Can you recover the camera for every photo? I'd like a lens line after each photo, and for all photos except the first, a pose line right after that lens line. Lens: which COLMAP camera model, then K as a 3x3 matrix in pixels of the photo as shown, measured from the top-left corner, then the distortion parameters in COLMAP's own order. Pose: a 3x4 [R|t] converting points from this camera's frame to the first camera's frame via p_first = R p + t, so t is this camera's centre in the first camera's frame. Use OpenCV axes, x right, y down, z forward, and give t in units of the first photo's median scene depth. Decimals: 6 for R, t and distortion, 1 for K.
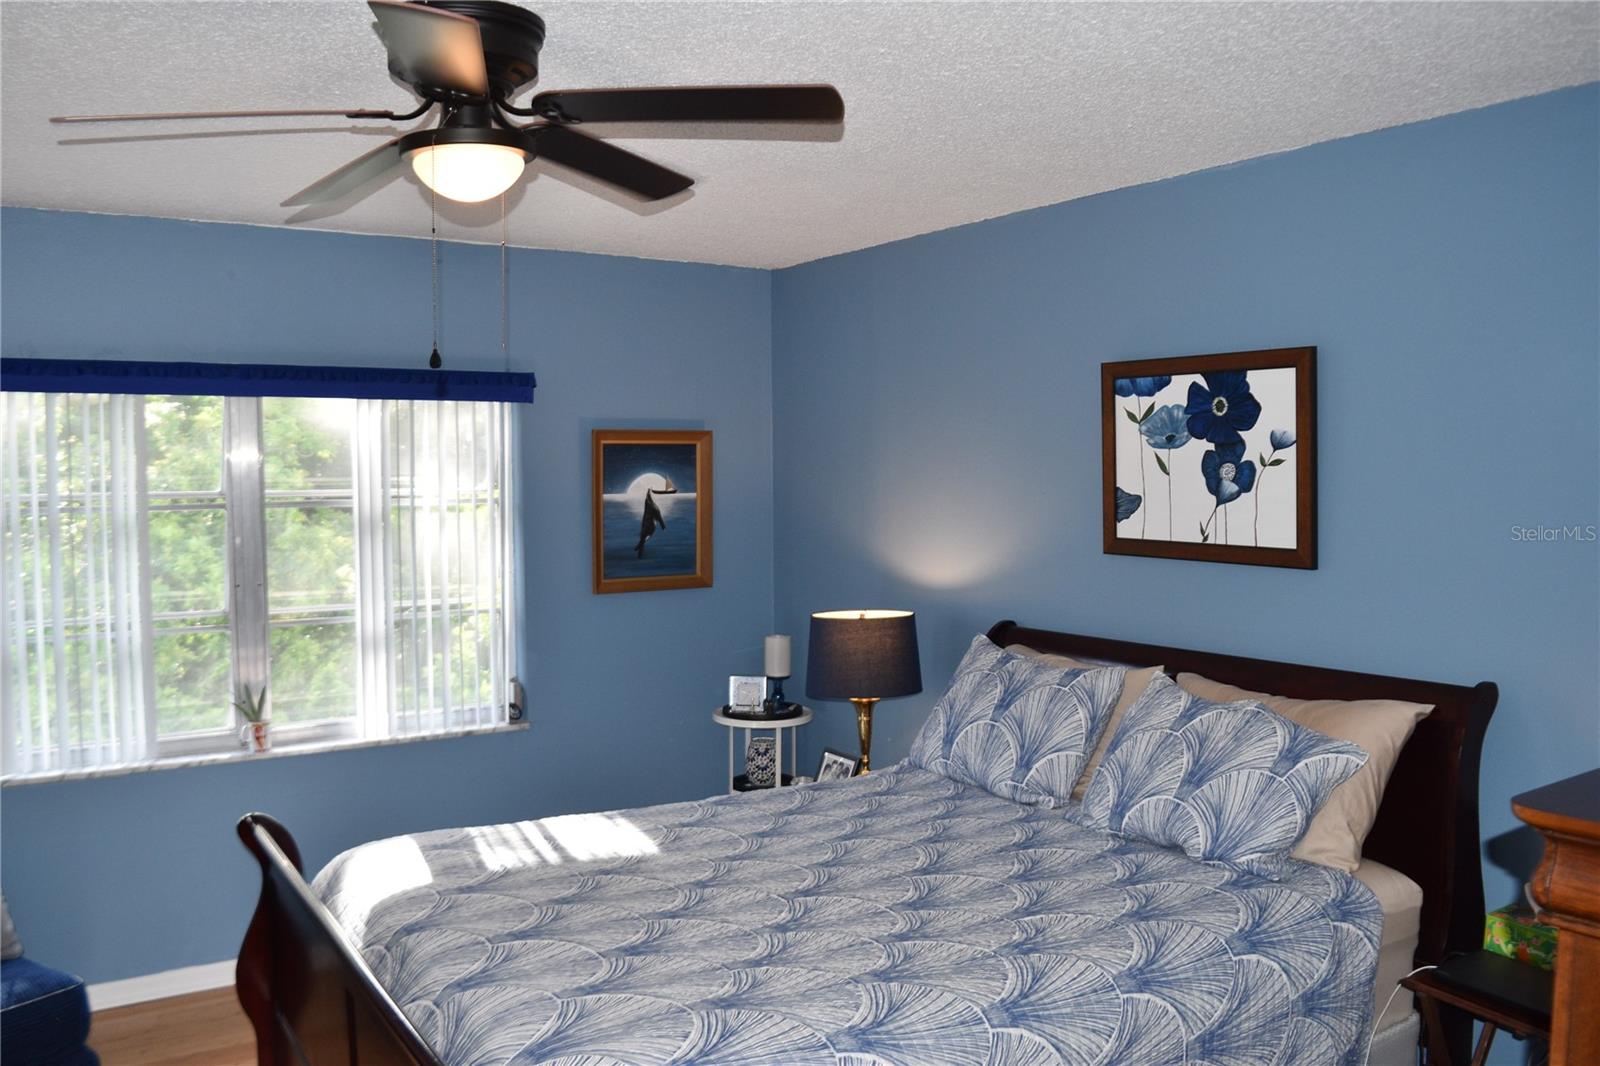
lens RADIAL K [[1312.1, 0, 774.3], [0, 1312.1, 544.7], [0, 0, 1]] dist [-0.075195, -0.006312]
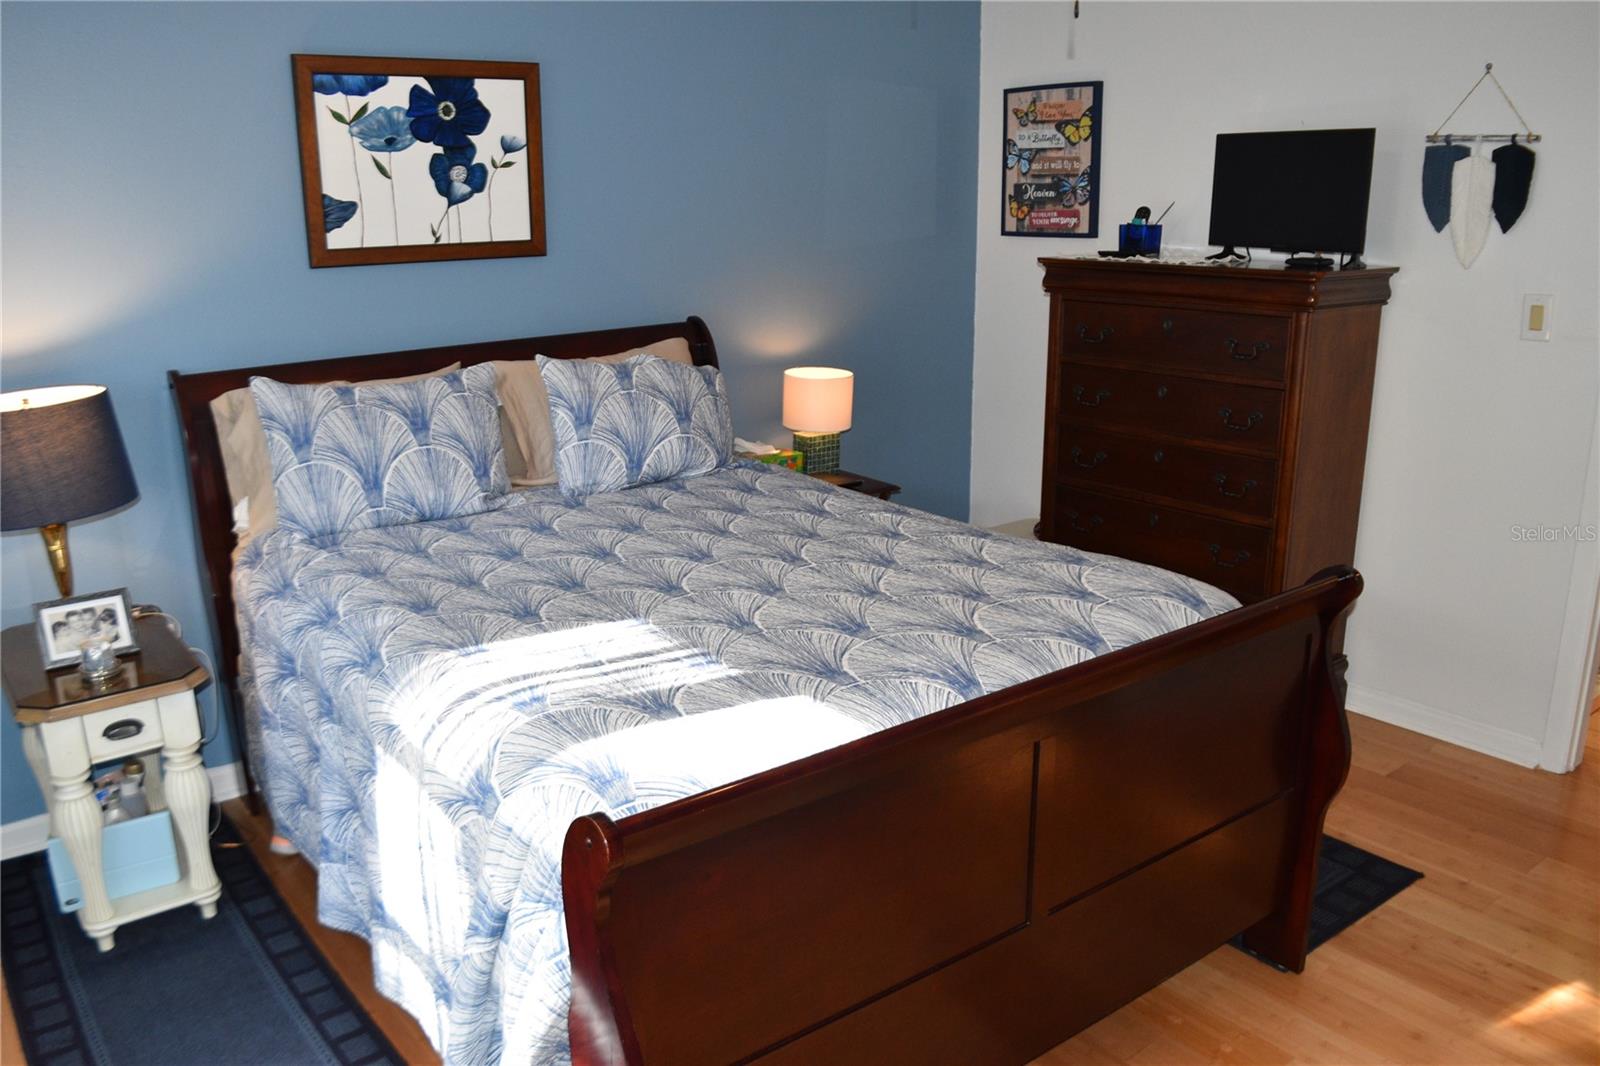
lens RADIAL K [[1252.4, 0, 783.5], [0, 1252.4, 546.9], [0, 0, 1]] dist [-0.095979, 0.022292]
pose [[-0.079582, -0.268246, 0.960058, -0.735650], [0.075857, 0.958690, 0.274152, -0.019629], [-0.993938, 0.094645, -0.055946, 0.815306]]
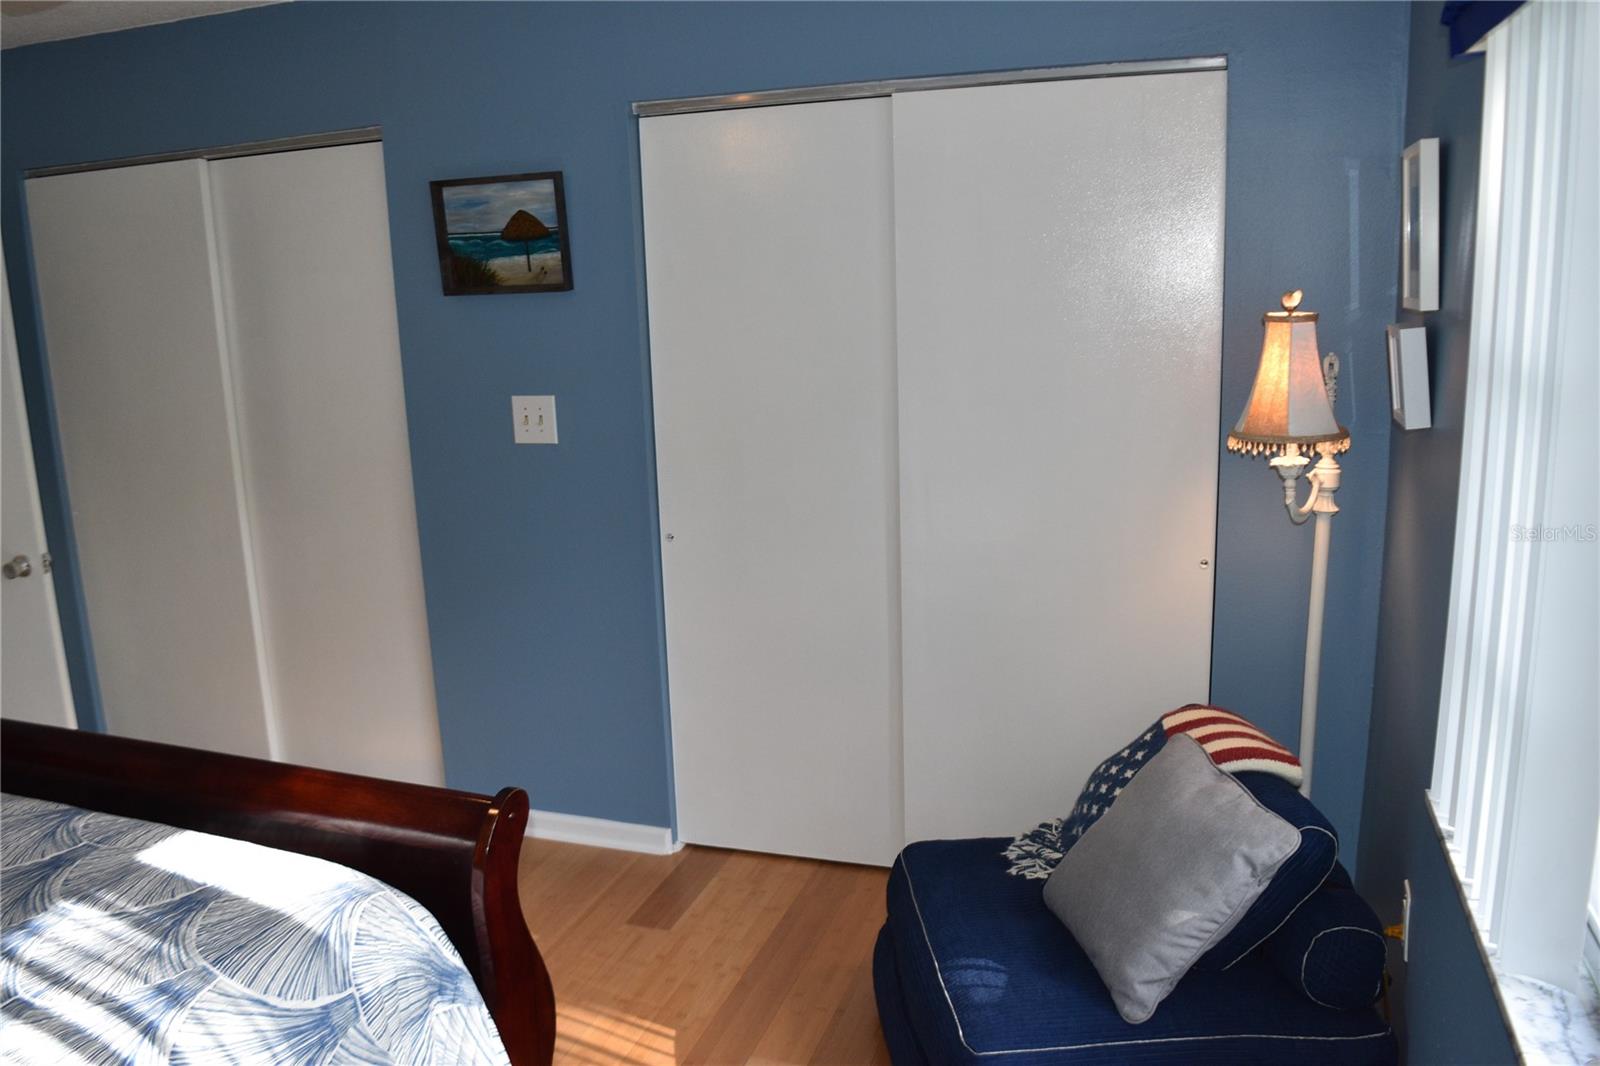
lens RADIAL K [[1252.4, 0, 783.9], [0, 1252.4, 557.3], [0, 0, 1]] dist [-0.095979, 0.022292]
pose [[-0.789619, 0.167725, -0.590229, -0.142427], [0.003960, 0.963288, 0.268440, -0.060184], [0.613585, 0.209628, -0.761295, 1.323018]]
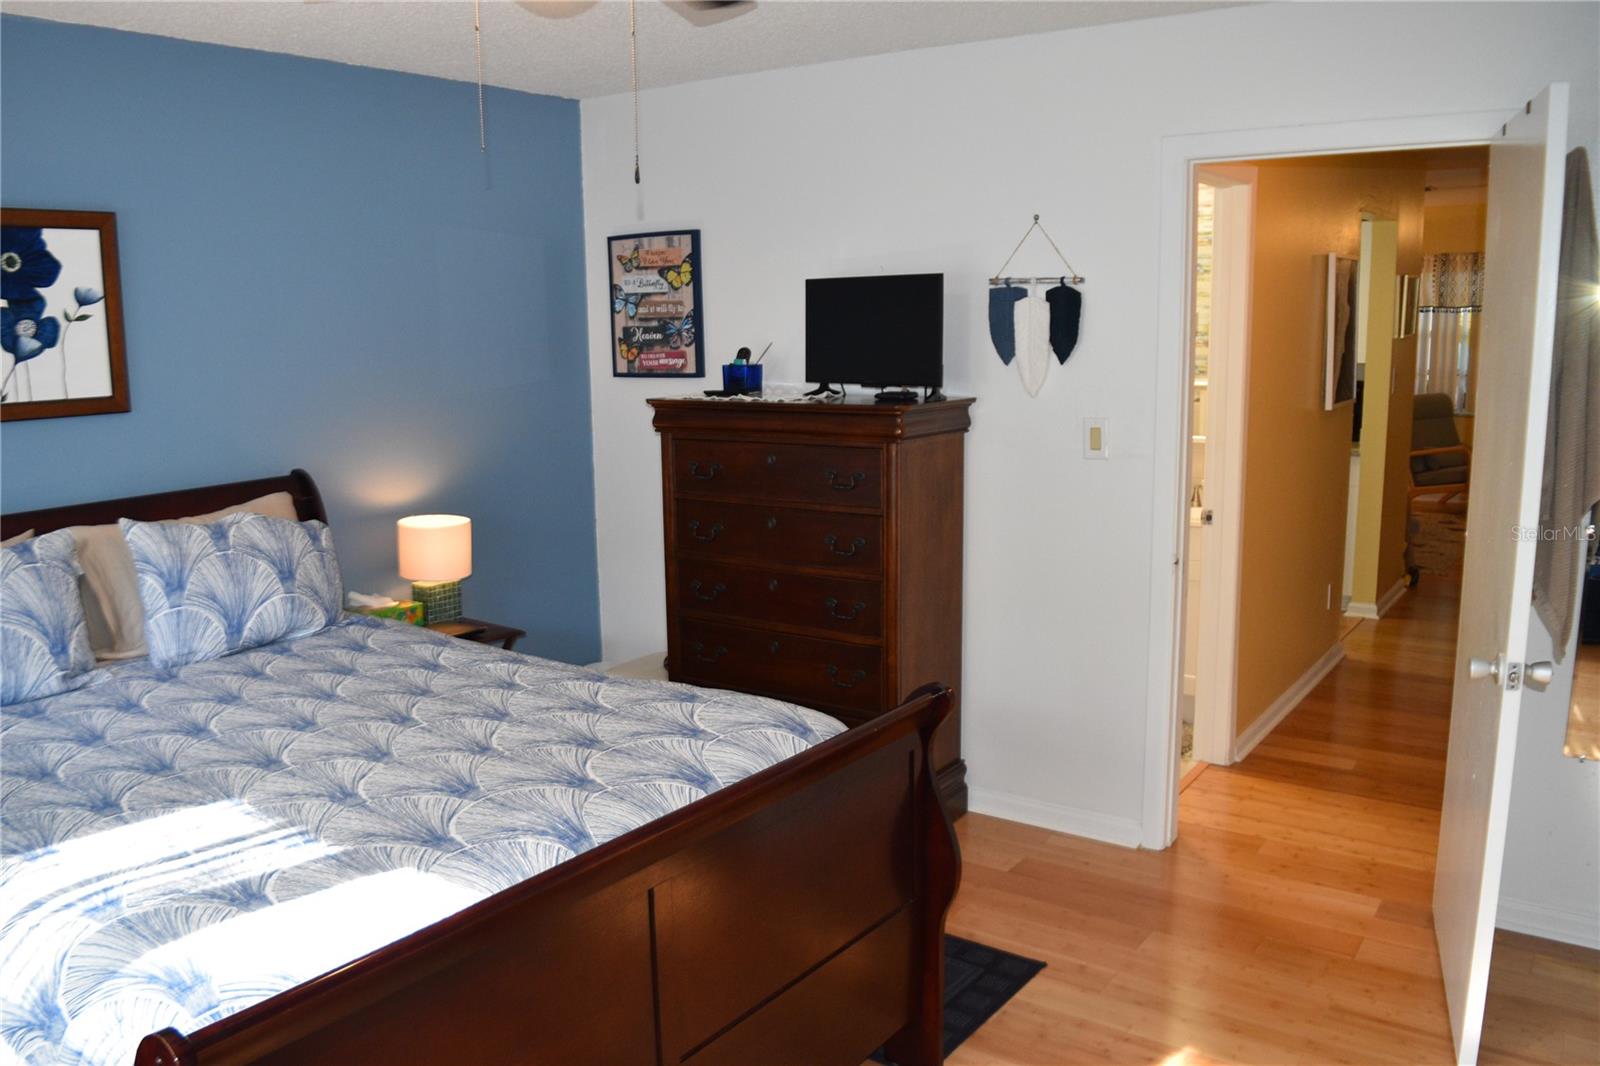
lens RADIAL K [[1252.4, 0, 781.7], [0, 1252.4, 547.3], [0, 0, 1]] dist [-0.095979, 0.022292]
pose [[-0.355440, -0.156157, 0.921562, -0.741512], [0.077094, 0.977688, 0.195402, -0.027899], [-0.931514, 0.140501, -0.335471, 0.789366]]
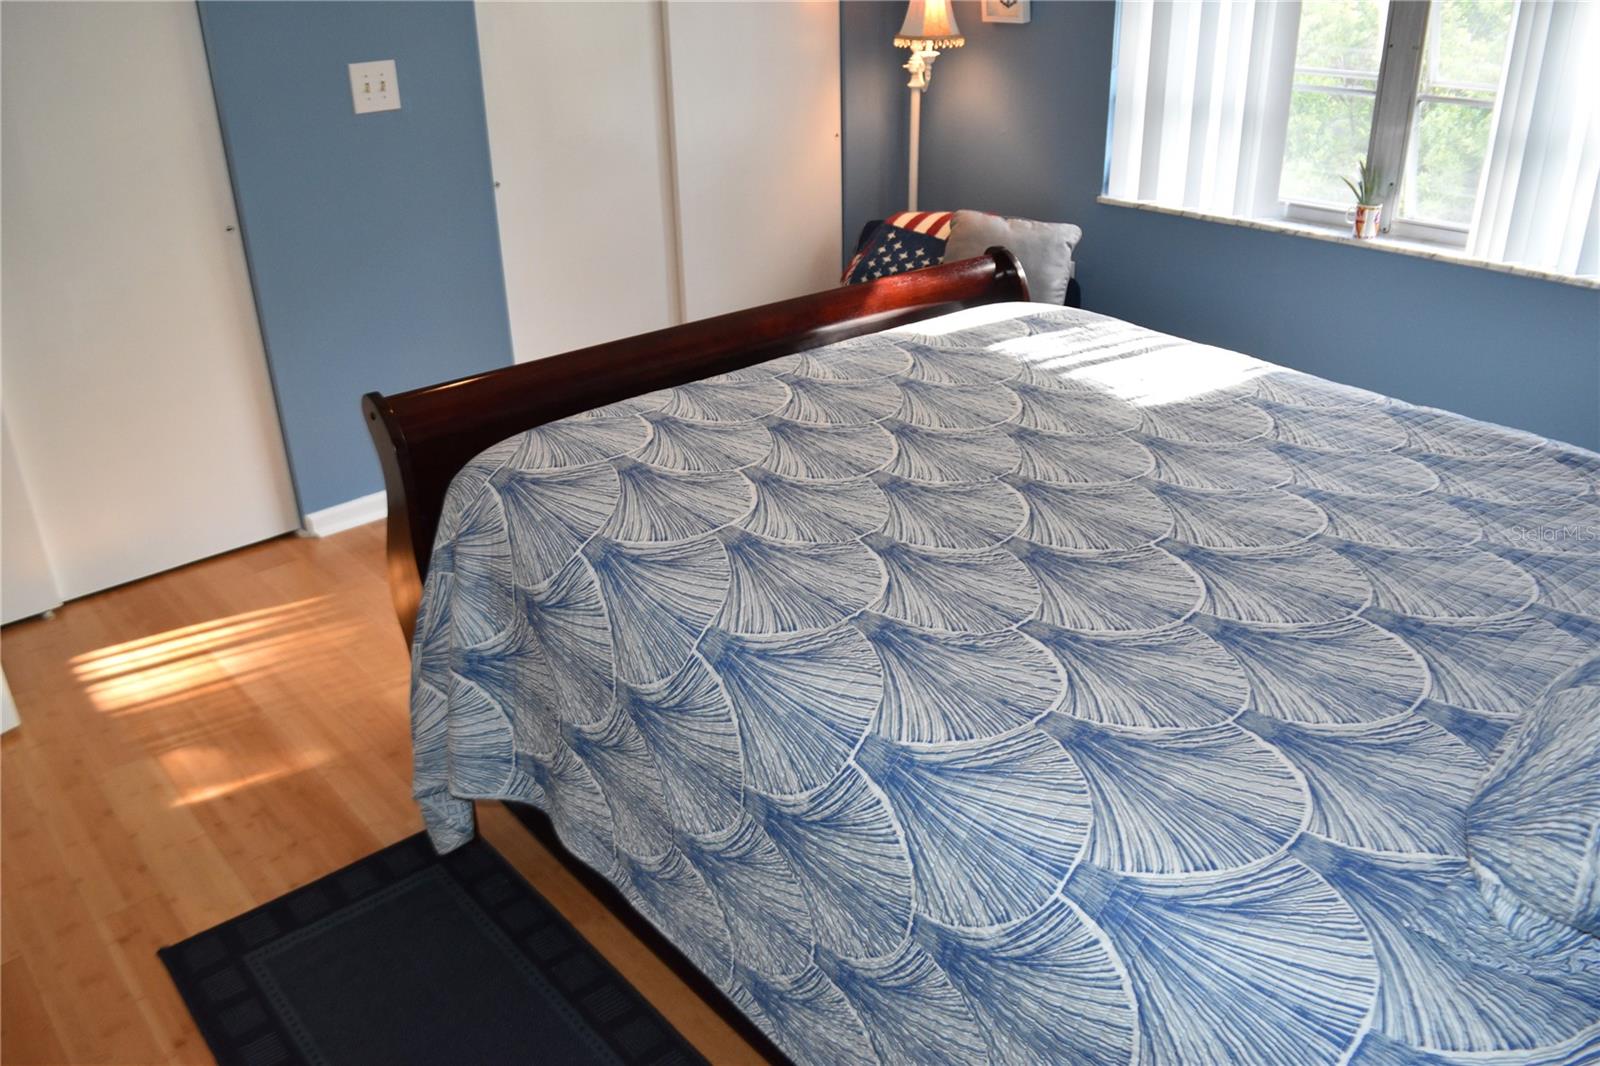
lens RADIAL K [[1252.4, 0, 790.9], [0, 1252.4, 537.1], [0, 0, 1]] dist [-0.095979, 0.022292]
pose [[0.149042, 0.429521, -0.890673, 0.498941], [-0.035529, 0.902478, 0.429268, -0.006196], [0.988192, -0.032334, 0.149767, 0.580454]]
